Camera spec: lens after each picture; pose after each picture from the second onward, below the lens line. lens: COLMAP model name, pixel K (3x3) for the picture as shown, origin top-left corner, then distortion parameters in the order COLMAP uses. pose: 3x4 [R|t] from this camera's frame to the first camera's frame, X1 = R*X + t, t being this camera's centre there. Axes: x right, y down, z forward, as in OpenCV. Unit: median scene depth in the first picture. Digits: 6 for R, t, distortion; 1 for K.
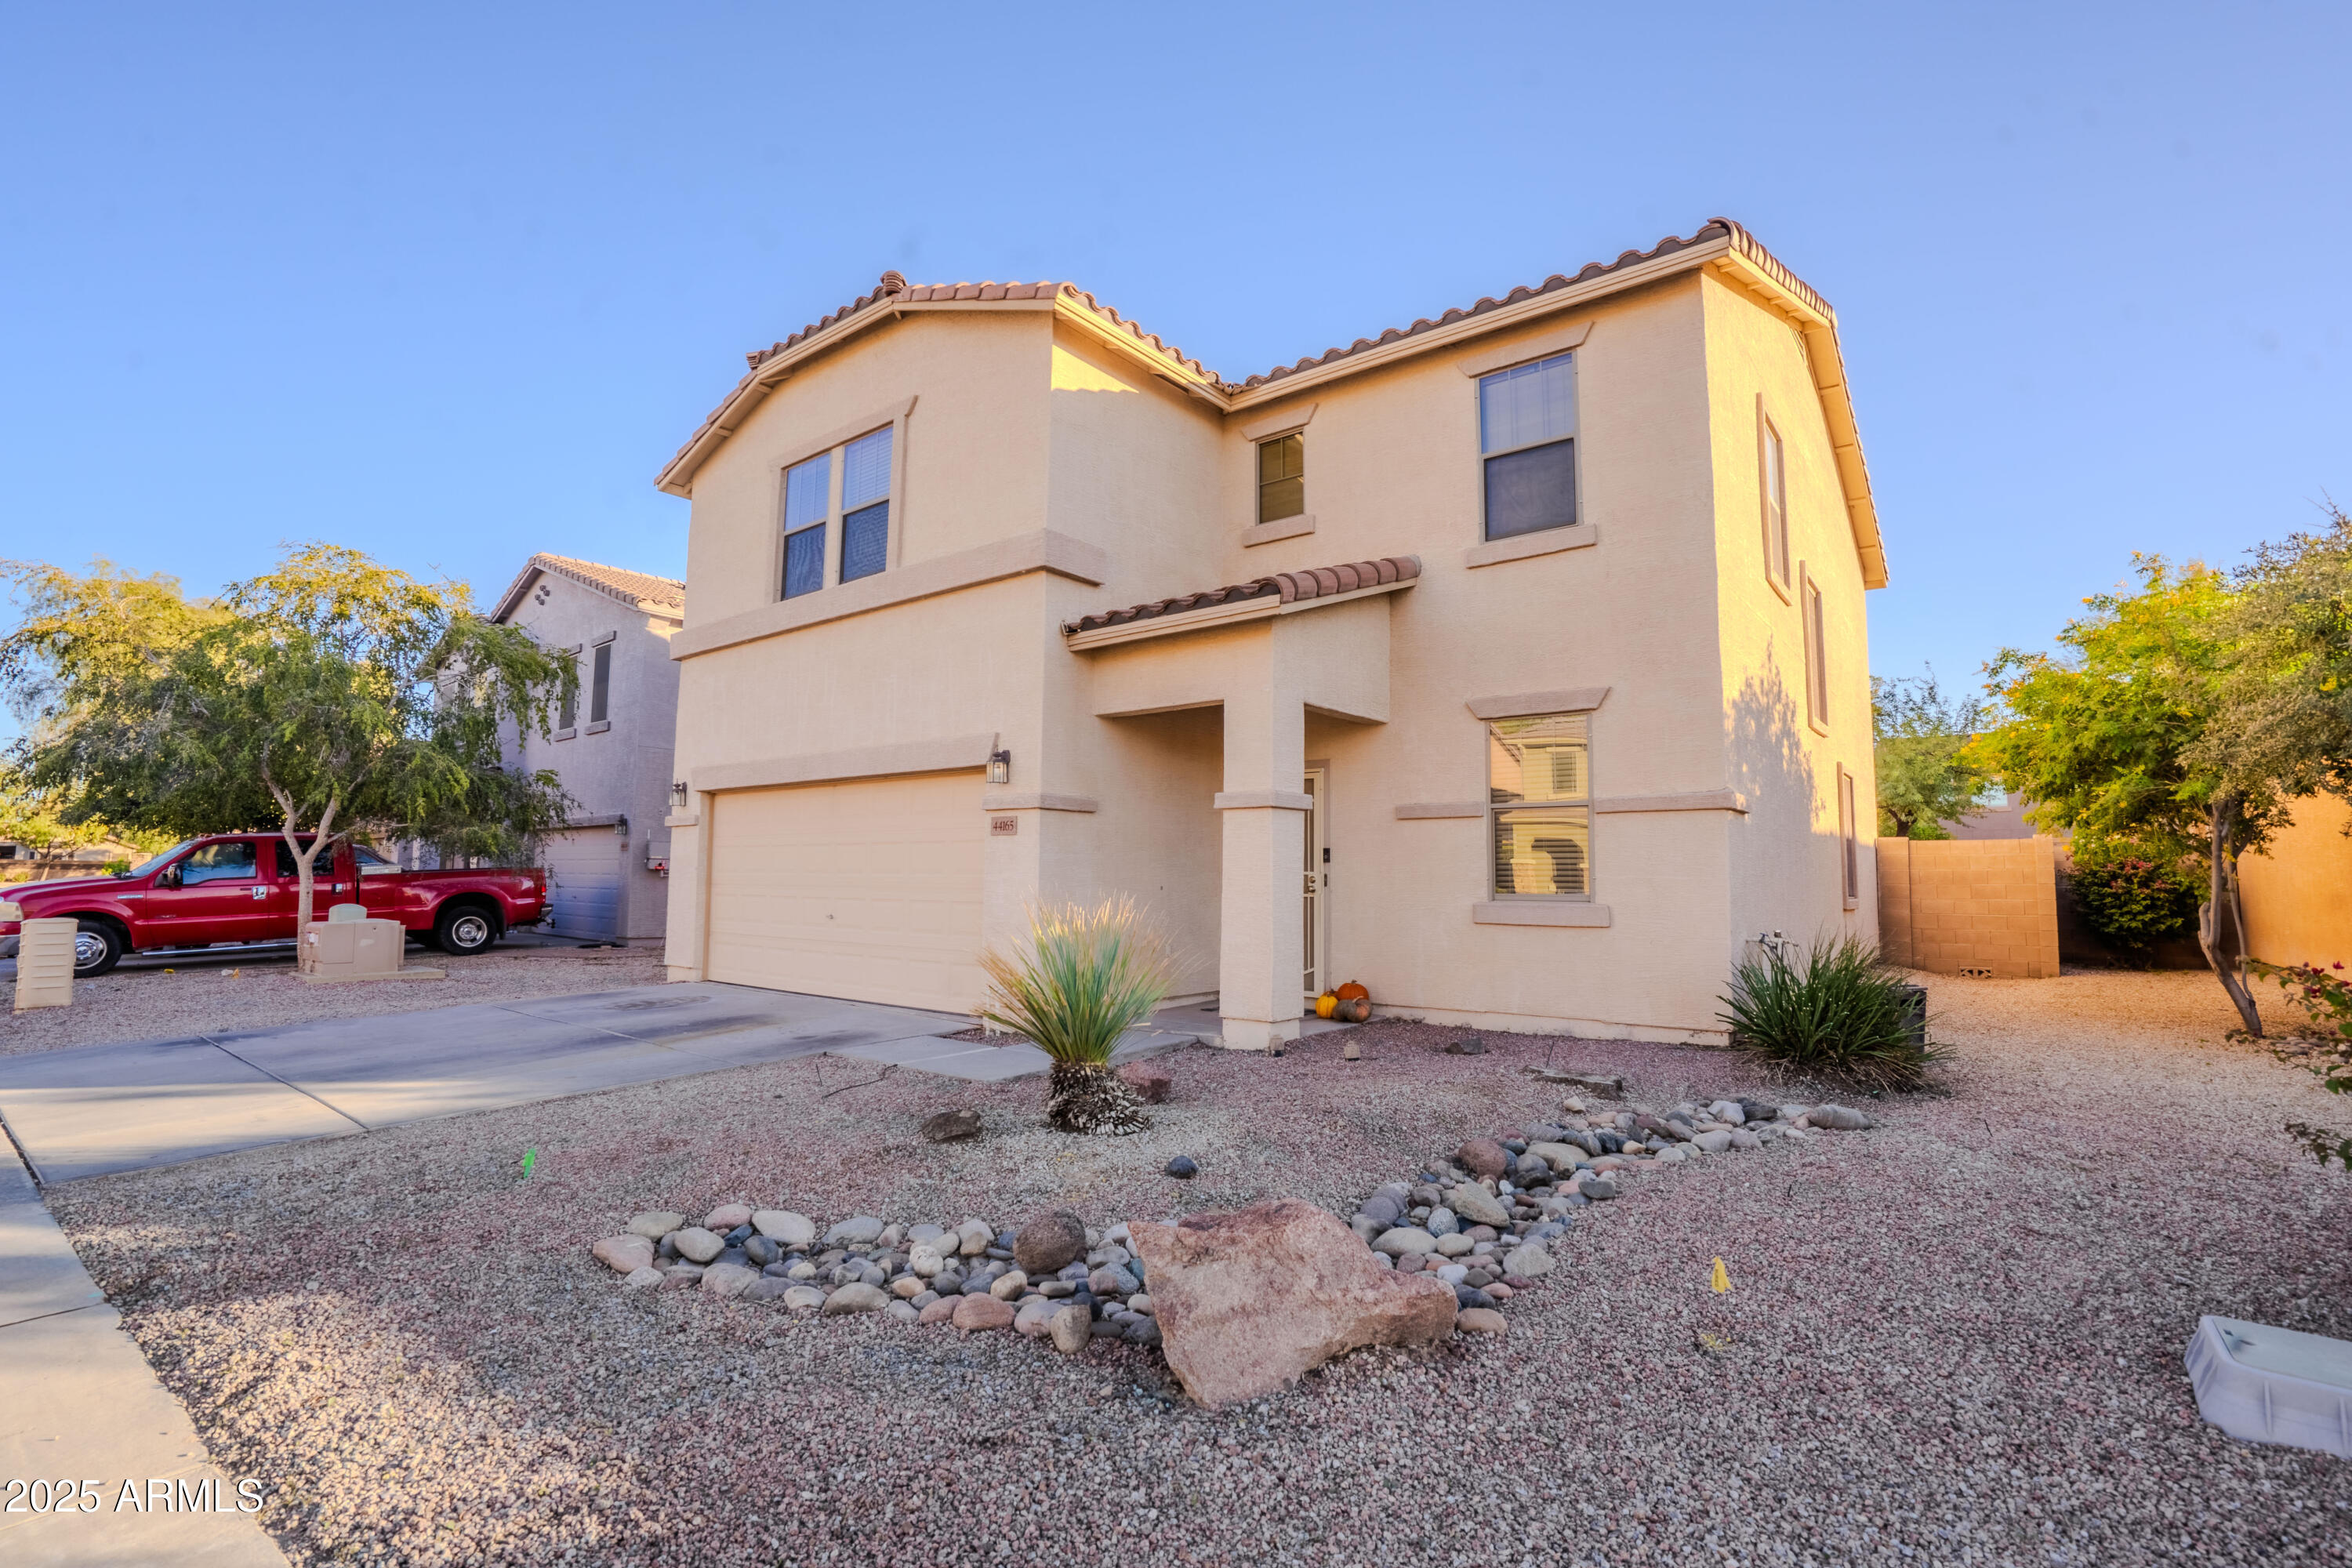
lens RADIAL K [[1090.7, 0, 1188.3], [0, 1090.7, 778.5], [0, 0, 1]] dist [-0.055596, 0.022390]
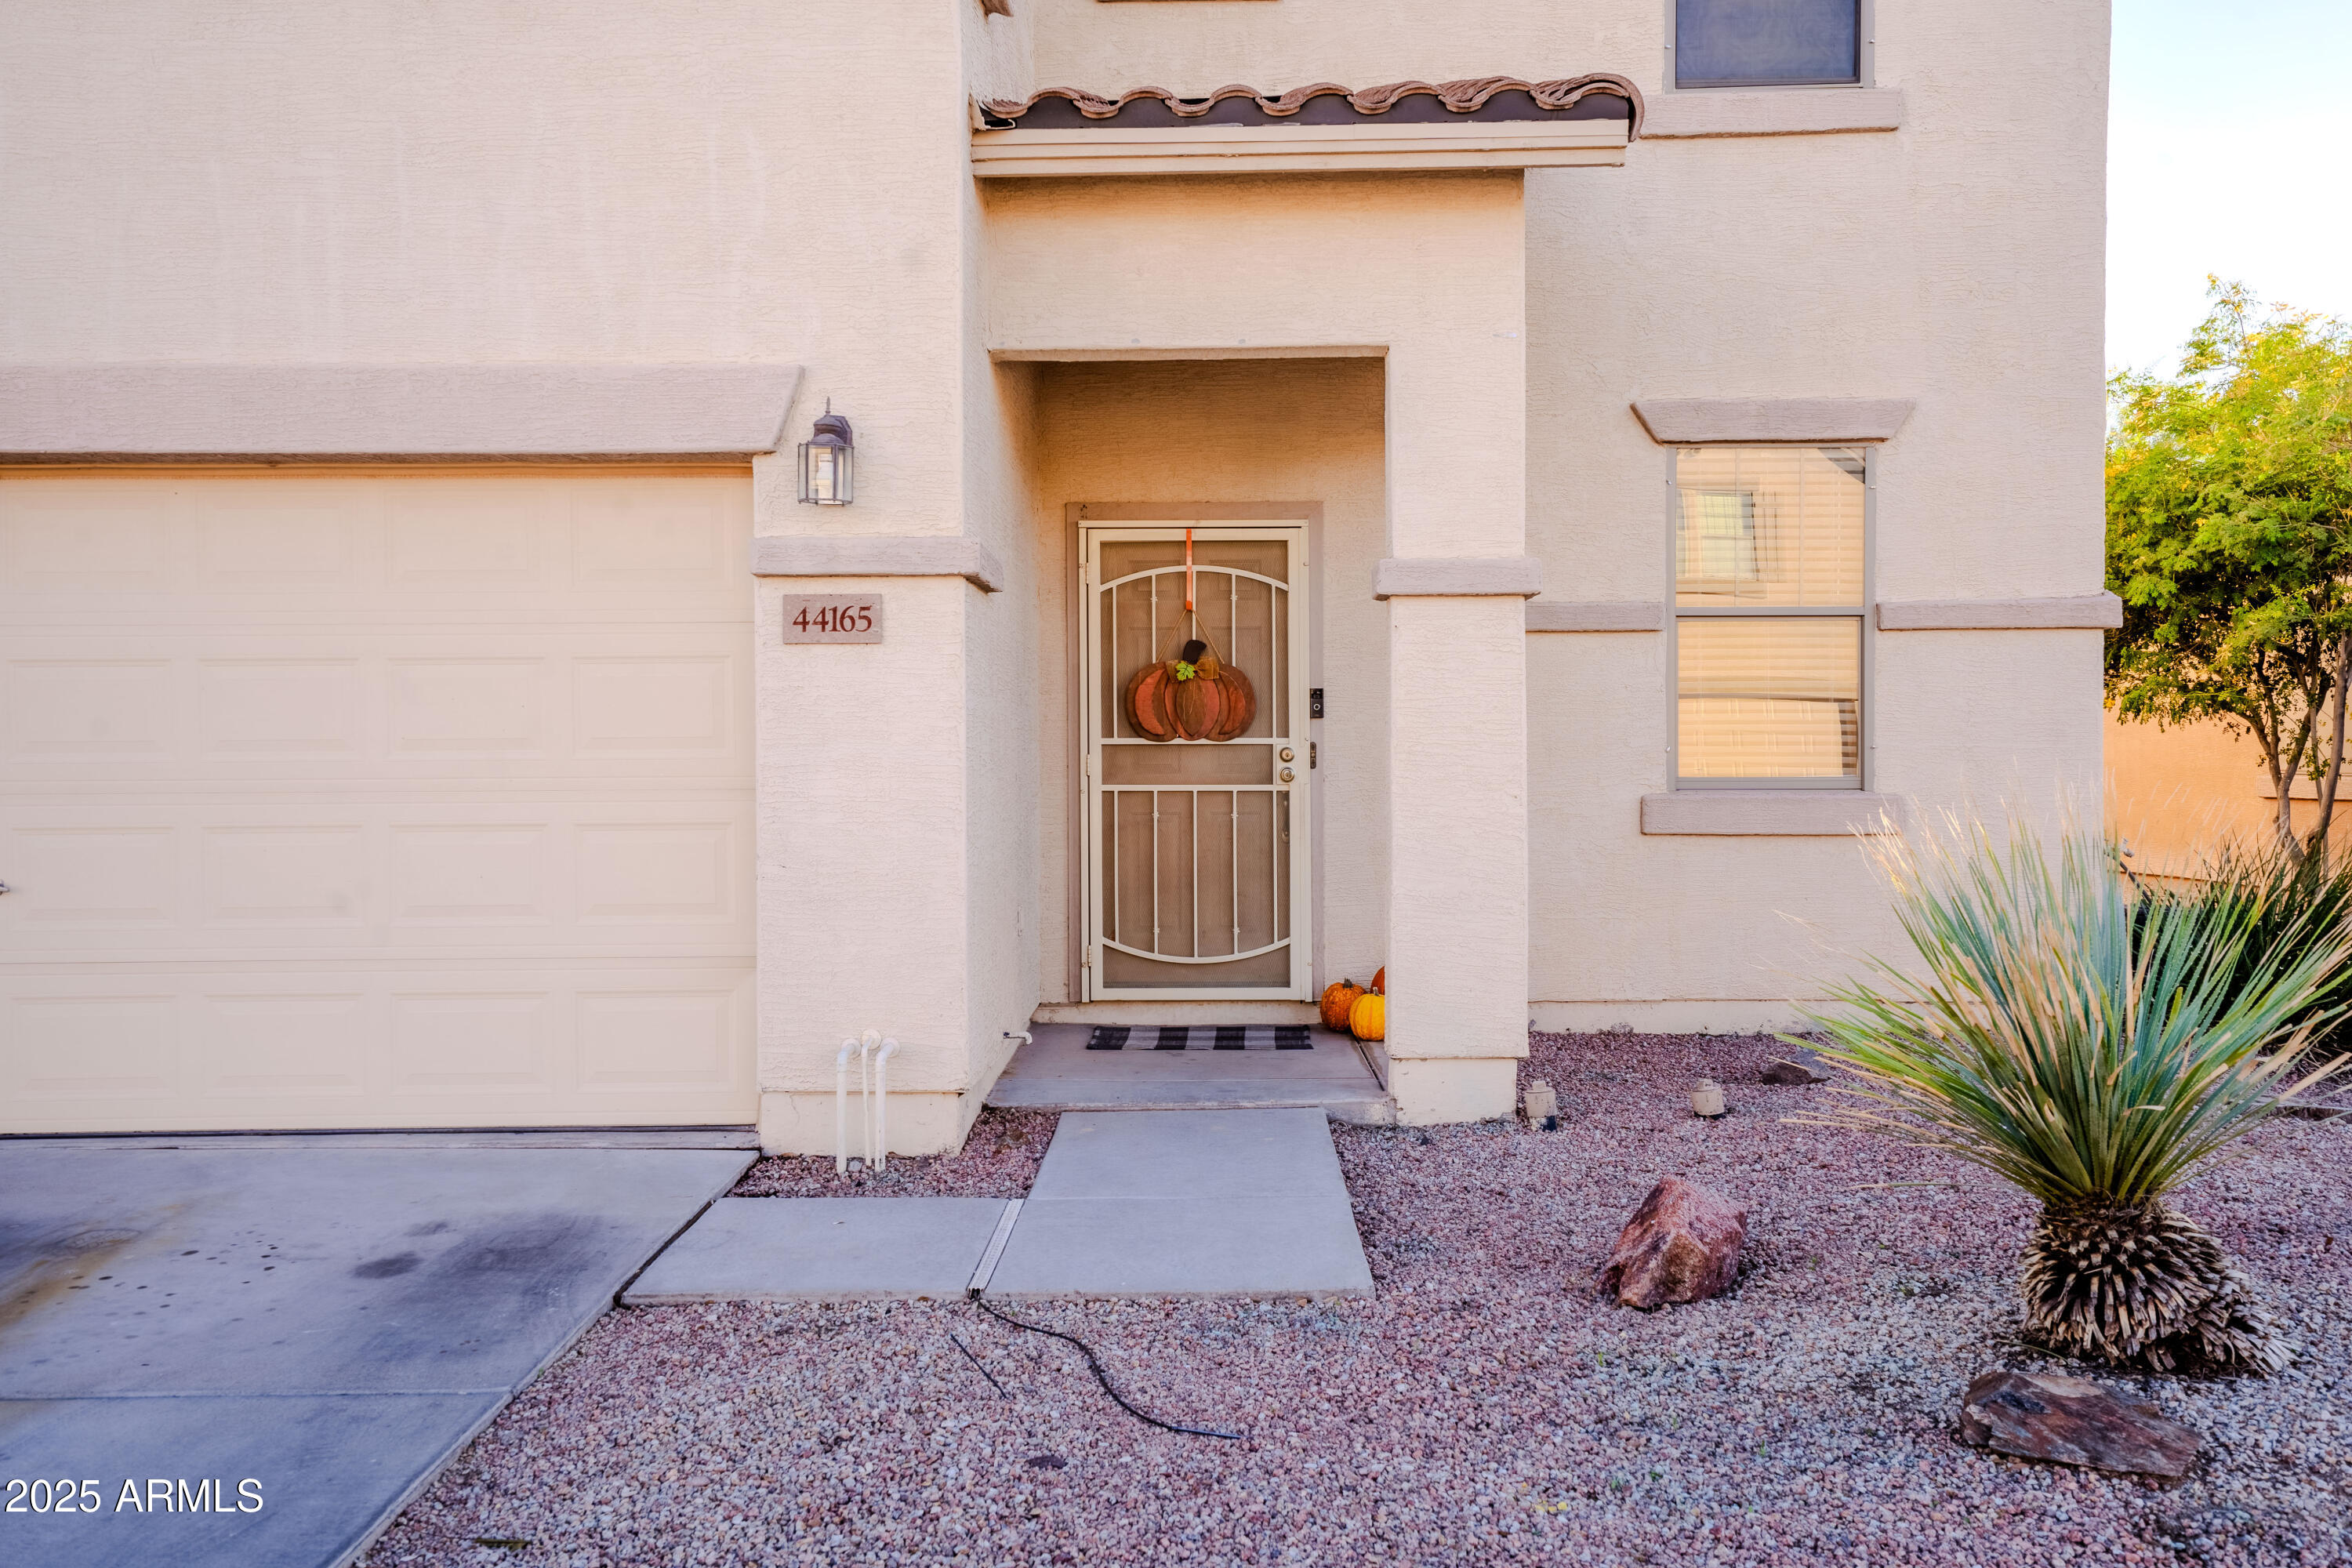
lens RADIAL K [[1965.5, 0, 1176.0], [0, 1965.5, 784.0], [0, 0, 1]] dist [0.034968, 0.001836]
pose [[0.797454, -0.018915, 0.603084, -0.446353], [-0.044973, 0.994865, 0.090670, 0.030238], [-0.601702, -0.099428, 0.792508, 0.349668]]
